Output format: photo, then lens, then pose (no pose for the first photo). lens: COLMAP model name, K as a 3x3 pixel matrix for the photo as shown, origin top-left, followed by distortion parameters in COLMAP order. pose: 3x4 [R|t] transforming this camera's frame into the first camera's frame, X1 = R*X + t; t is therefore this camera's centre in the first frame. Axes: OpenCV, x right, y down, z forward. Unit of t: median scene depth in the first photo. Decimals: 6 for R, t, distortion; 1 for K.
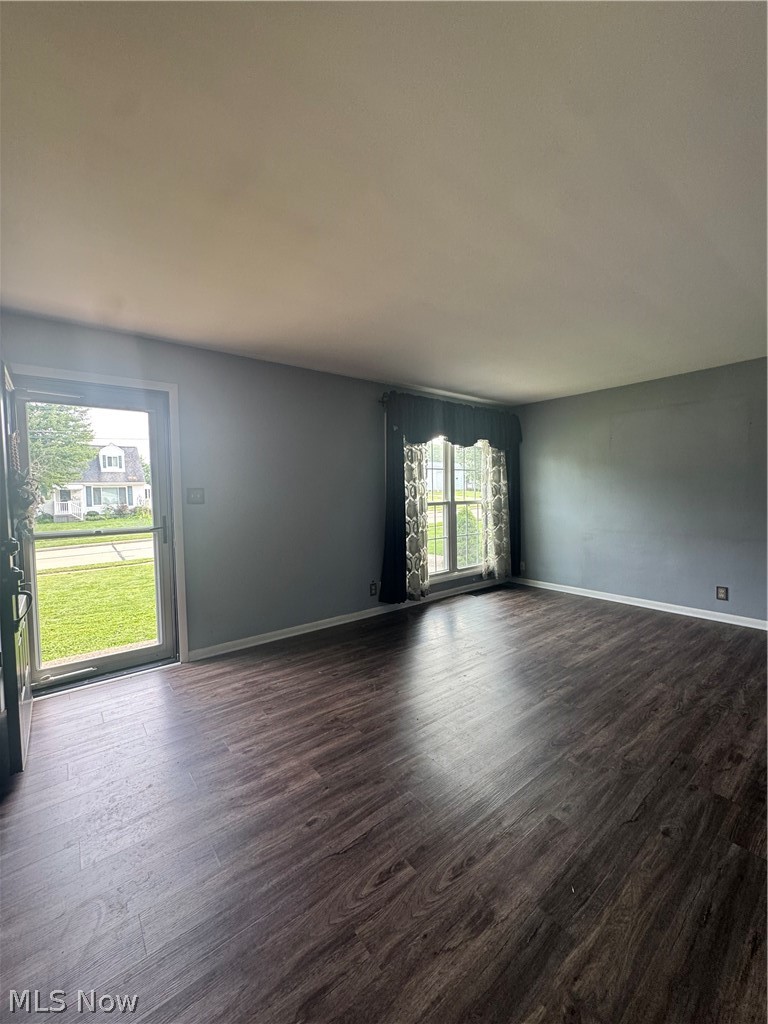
lens RADIAL K [[413.0, 0, 382.6], [0, 413.0, 514.3], [0, 0, 1]] dist [-0.005010, 0.001107]
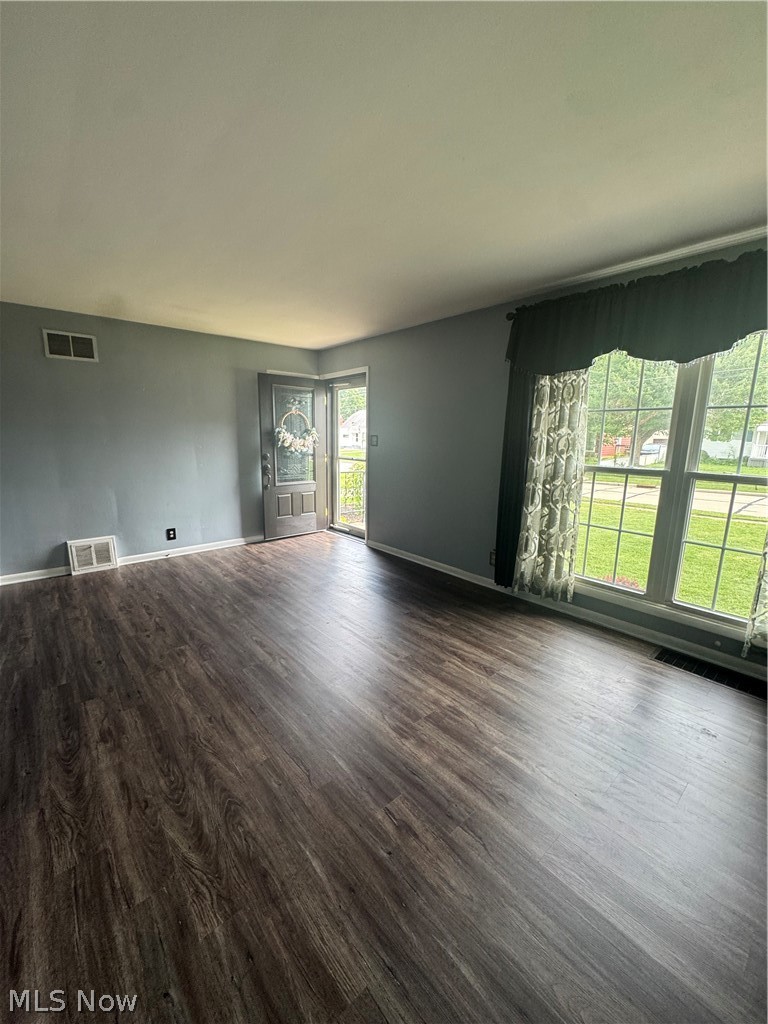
lens RADIAL K [[413.0, 0, 382.2], [0, 413.0, 511.1], [0, 0, 1]] dist [-0.005010, 0.001107]
pose [[0.031902, 0.202308, -0.978802, 1.043926], [-0.067233, 0.977517, 0.199851, -0.094182], [0.997227, 0.059433, 0.044787, 0.955339]]
